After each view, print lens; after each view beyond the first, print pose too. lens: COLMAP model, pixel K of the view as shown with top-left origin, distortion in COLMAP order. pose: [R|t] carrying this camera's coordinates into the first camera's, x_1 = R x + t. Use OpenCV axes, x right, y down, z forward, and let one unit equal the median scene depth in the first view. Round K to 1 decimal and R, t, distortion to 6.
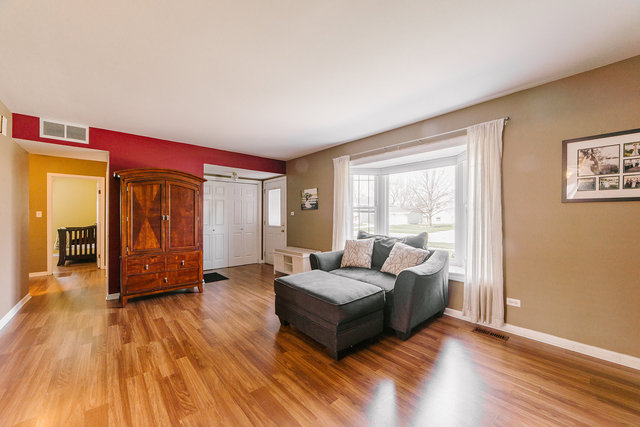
lens RADIAL K [[254.7, 0, 319.1], [0, 254.7, 218.1], [0, 0, 1]] dist [-0.003286, 0.001418]
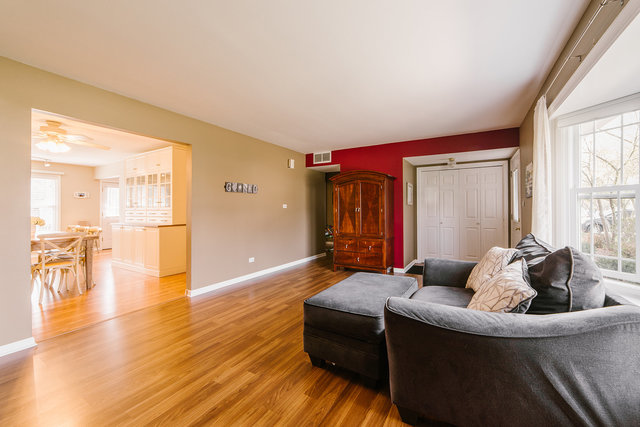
lens RADIAL K [[254.7, 0, 306.8], [0, 254.7, 207.7], [0, 0, 1]] dist [-0.003286, 0.001418]
pose [[0.295334, -0.004844, -0.955382, 0.543582], [-0.003387, 0.999976, -0.006117, -0.002361], [0.955388, 0.005043, 0.295310, 0.401739]]
